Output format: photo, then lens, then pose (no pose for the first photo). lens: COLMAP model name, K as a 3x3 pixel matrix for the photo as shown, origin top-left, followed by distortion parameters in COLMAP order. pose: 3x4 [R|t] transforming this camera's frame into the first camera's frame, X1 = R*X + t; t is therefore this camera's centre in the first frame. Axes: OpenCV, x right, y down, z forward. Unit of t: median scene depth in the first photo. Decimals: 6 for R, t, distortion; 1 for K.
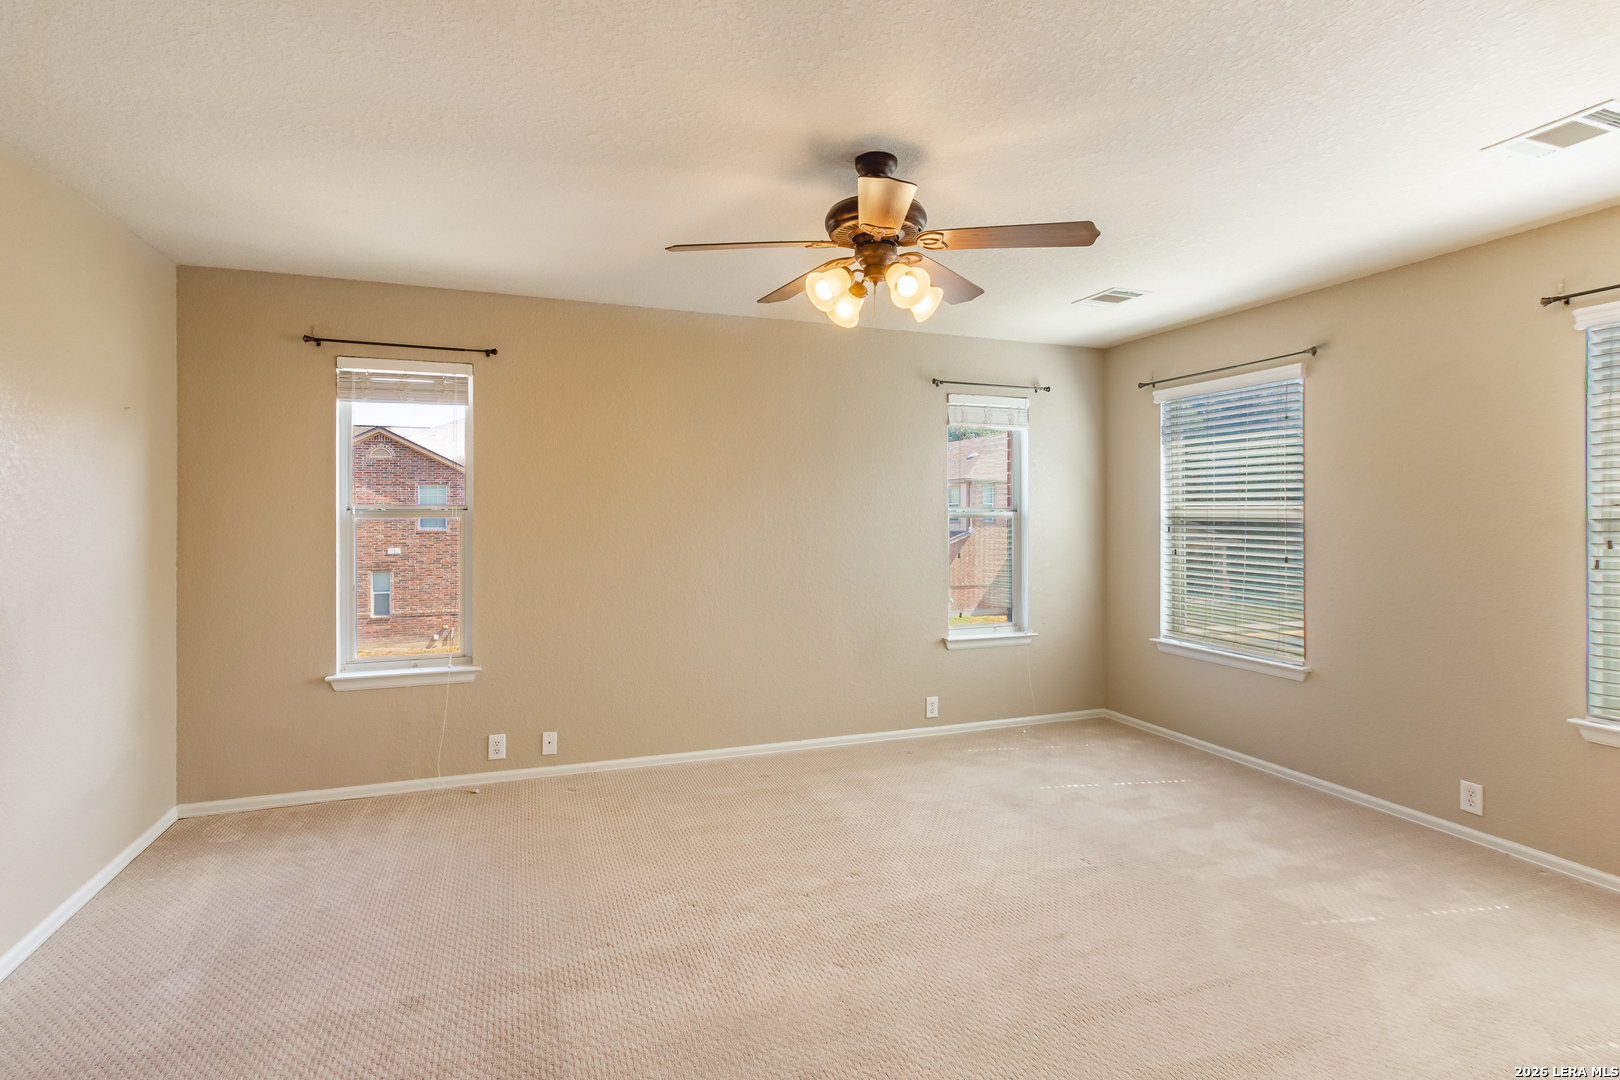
lens RADIAL K [[760.2, 0, 793.2], [0, 760.2, 519.2], [0, 0, 1]] dist [0.000368, -0.000111]
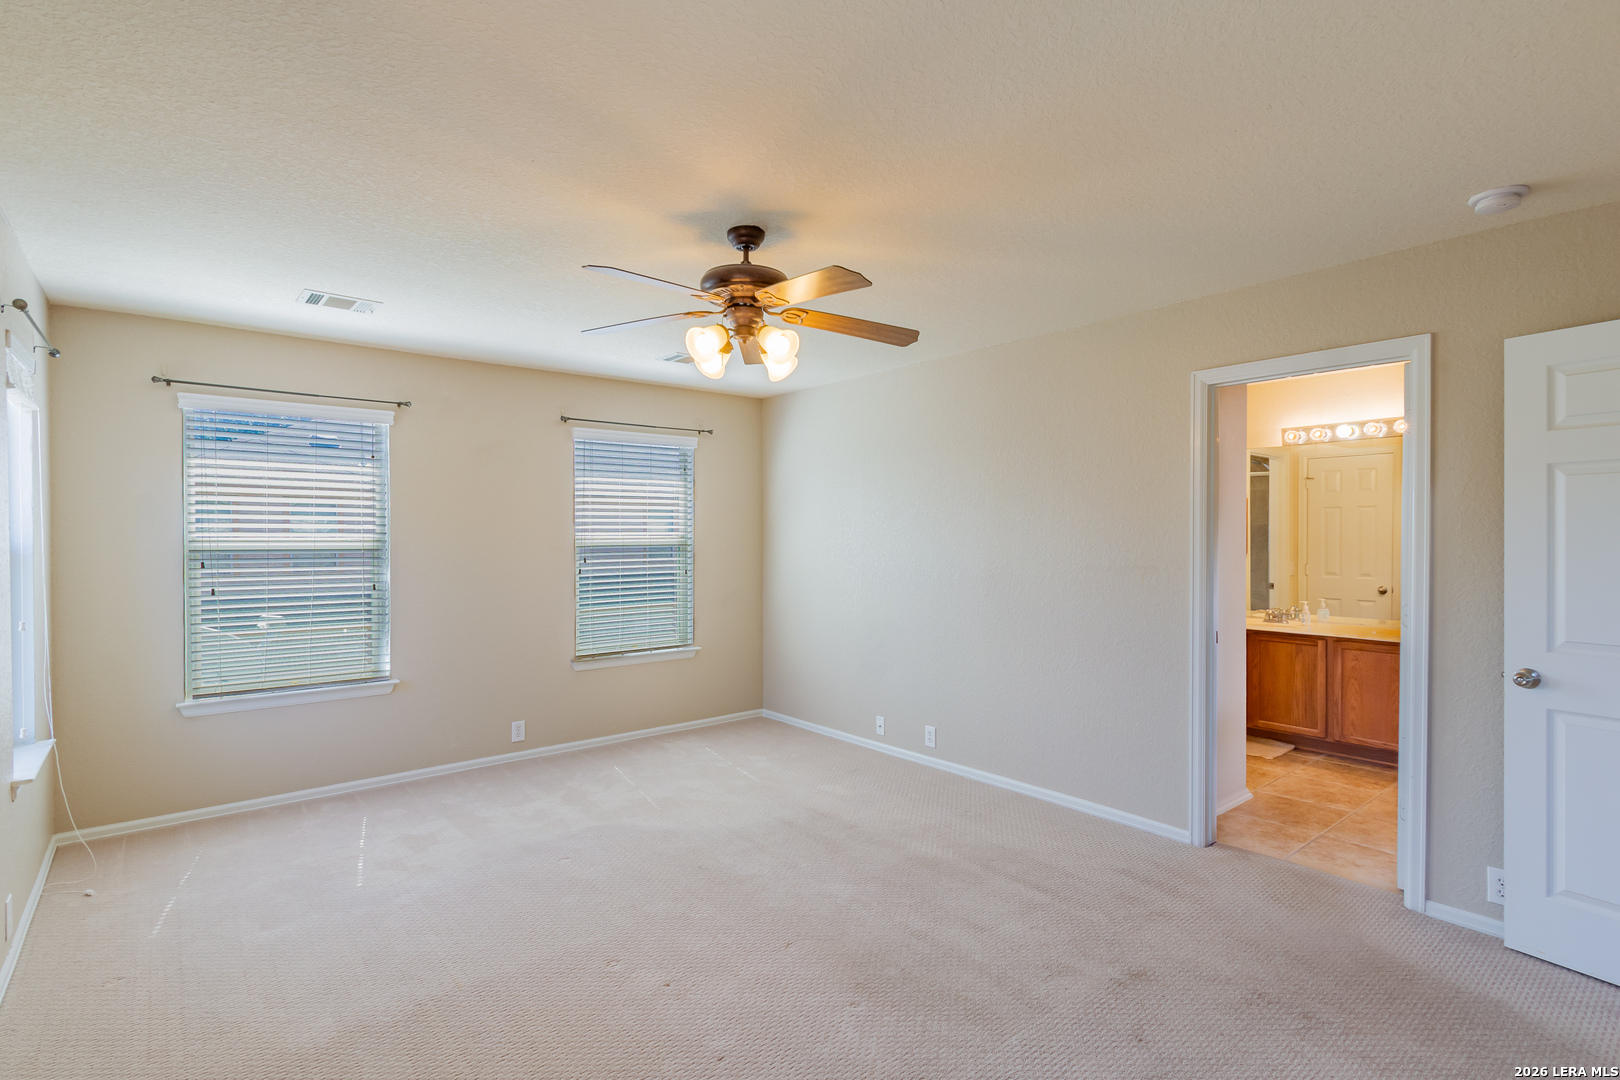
lens RADIAL K [[769.1, 0, 792.4], [0, 769.1, 543.3], [0, 0, 1]] dist [-0.000120, -0.000054]
pose [[-0.309931, -0.004576, 0.950748, -0.606968], [0.011574, 0.999896, 0.008586, -0.011941], [-0.950689, 0.013665, -0.309846, 0.791118]]
